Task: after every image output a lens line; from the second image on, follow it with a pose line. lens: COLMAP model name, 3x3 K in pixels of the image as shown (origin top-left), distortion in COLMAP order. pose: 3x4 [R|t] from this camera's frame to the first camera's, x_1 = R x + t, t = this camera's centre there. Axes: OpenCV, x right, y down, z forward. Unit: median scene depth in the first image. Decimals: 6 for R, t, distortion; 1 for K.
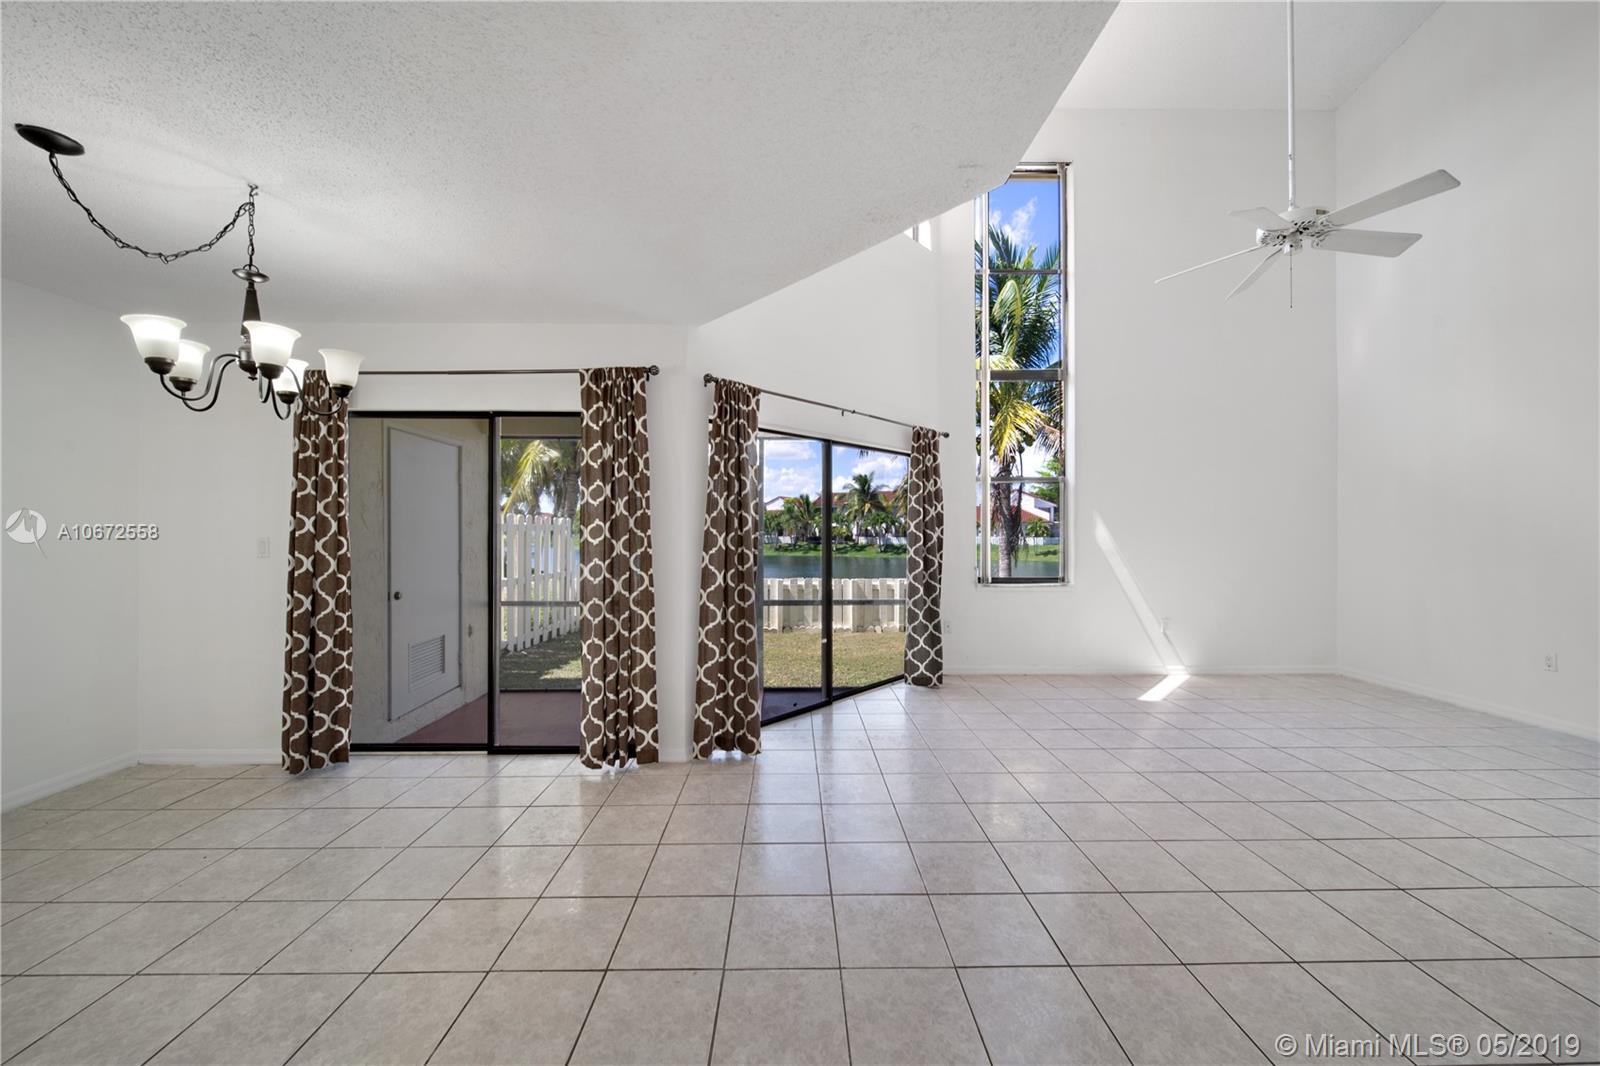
lens RADIAL K [[585.6, 0, 801.3], [0, 585.6, 528.0], [0, 0, 1]] dist [-0.001201, -0.000107]
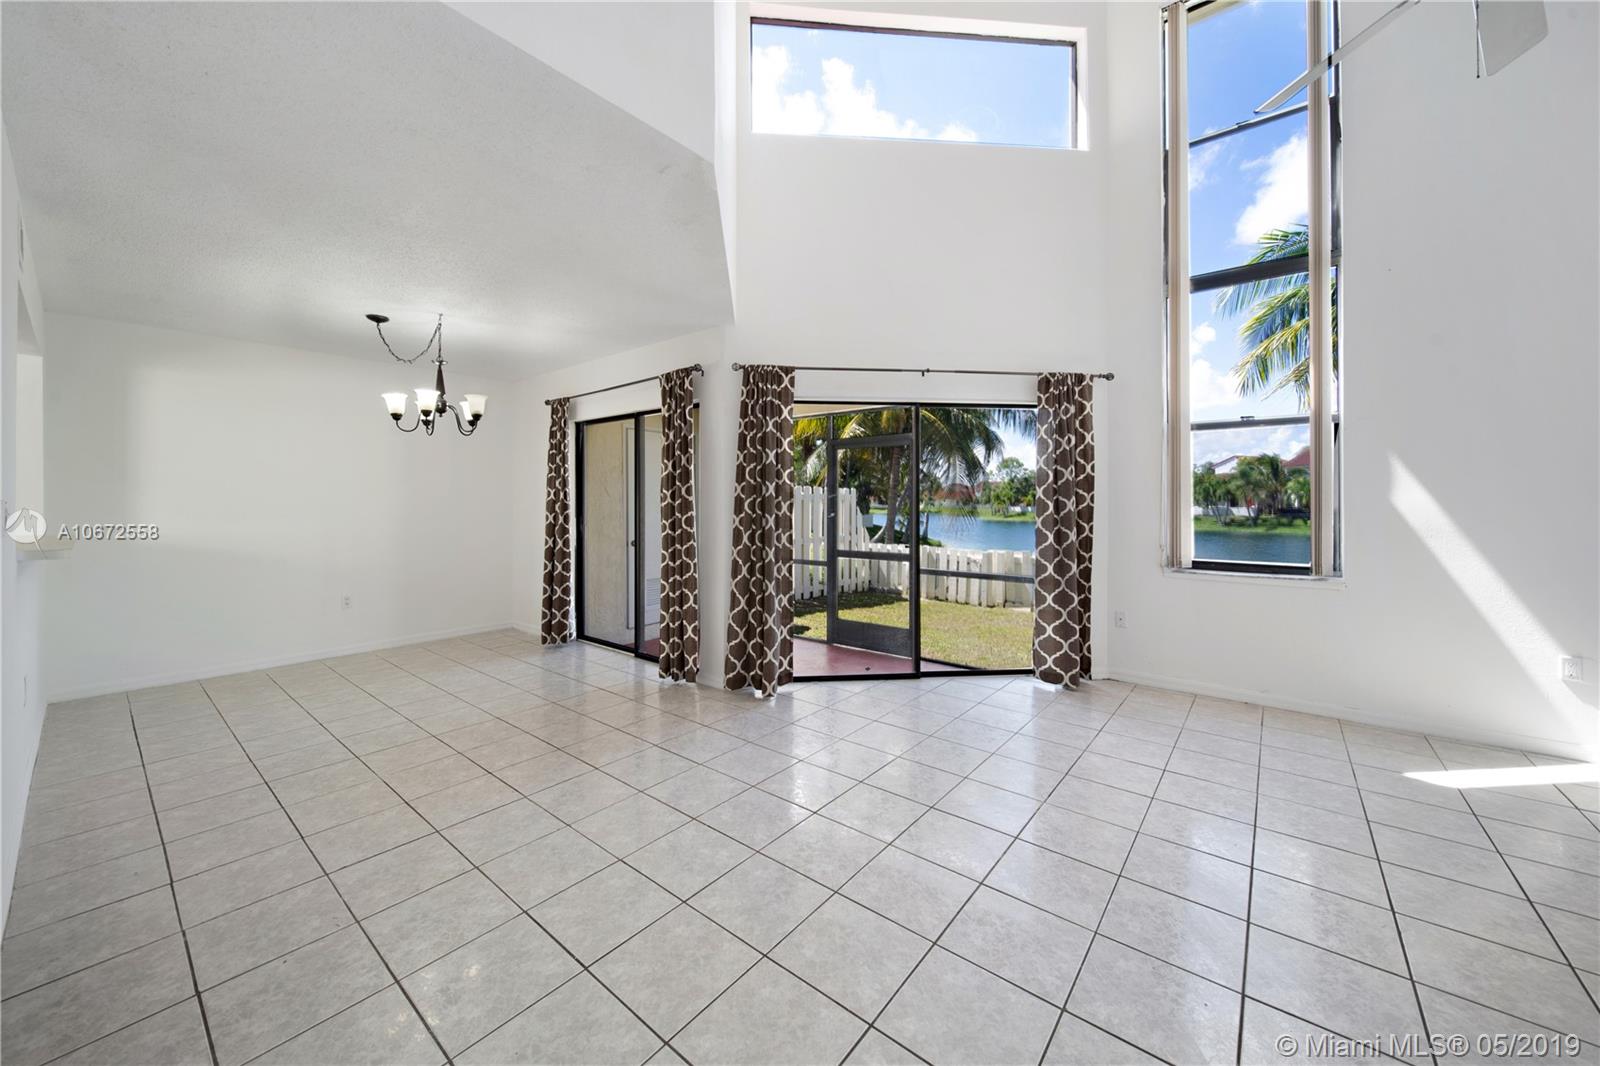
lens RADIAL K [[593.1, 0, 779.1], [0, 593.1, 498.5], [0, 0, 1]] dist [-0.001279, -0.000036]
pose [[0.755657, -0.002032, -0.654965, 0.669938], [0.003027, 0.999995, 0.000390, 0.007417], [0.654961, -0.002277, 0.755659, 0.155678]]
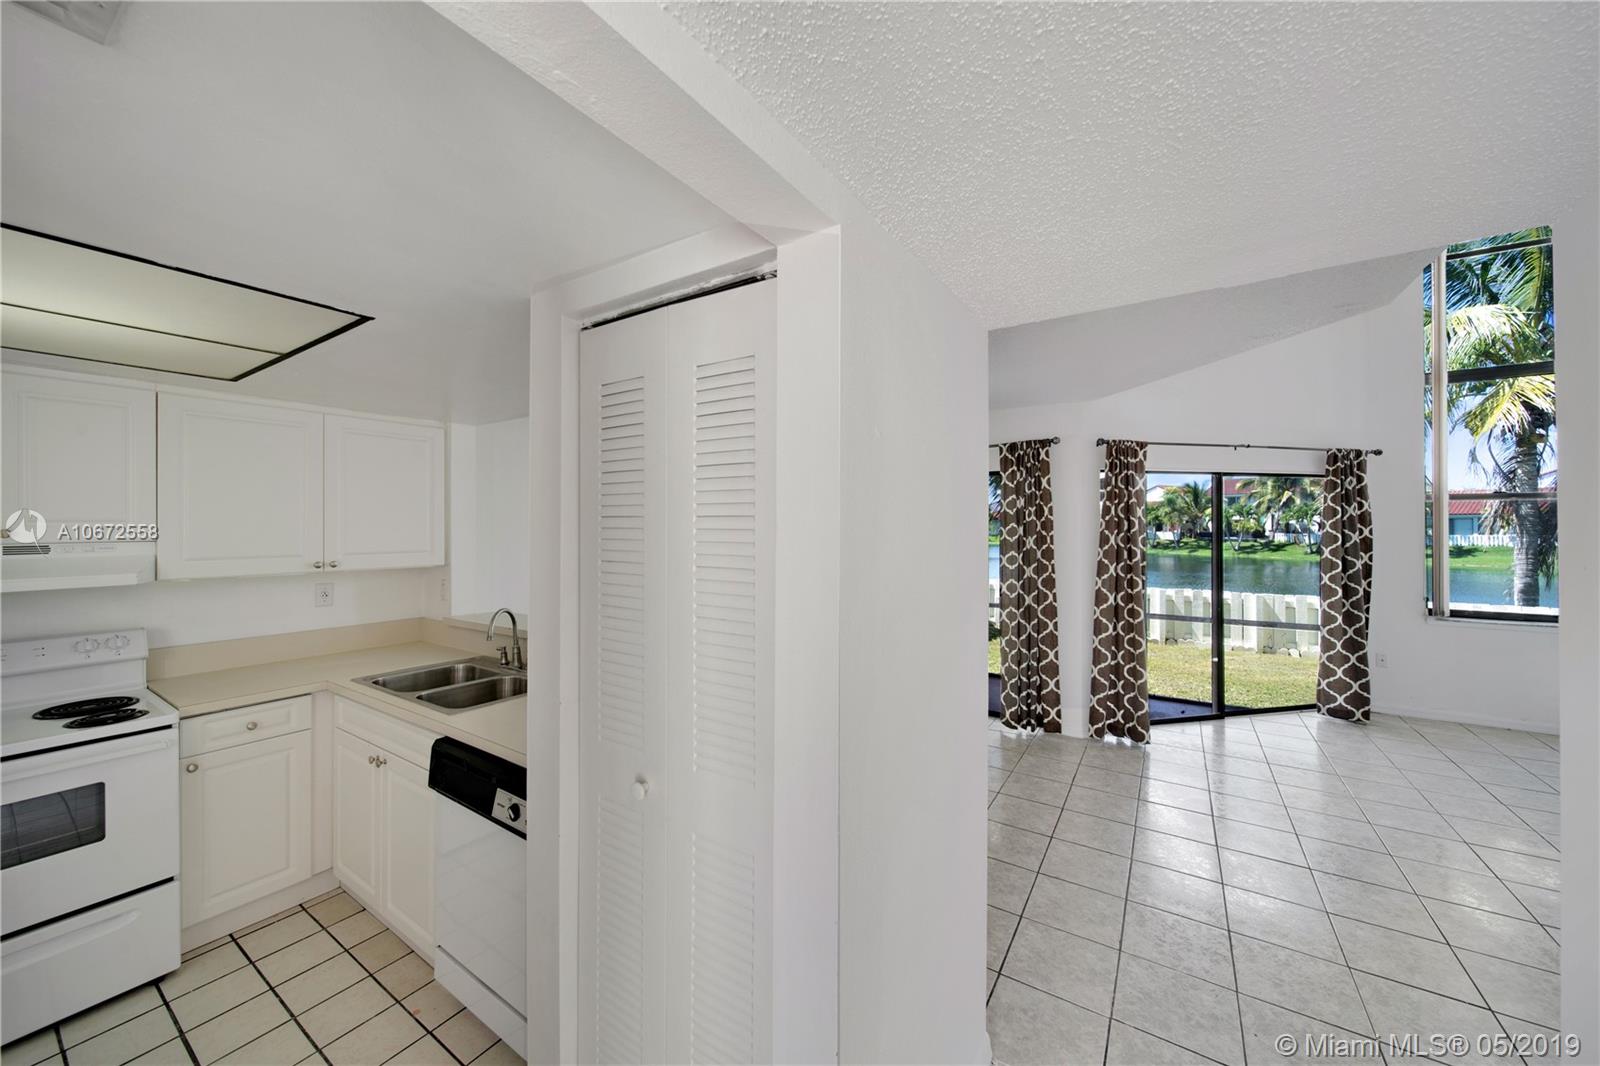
lens RADIAL K [[578.3, 0, 797.1], [0, 578.3, 521.9], [0, 0, 1]] dist [-0.001598, -0.000226]
pose [[0.828369, -0.003143, -0.560174, -0.001665], [0.004225, 0.999991, 0.000636, -0.082657], [0.560167, -0.002894, 0.828374, -0.407576]]
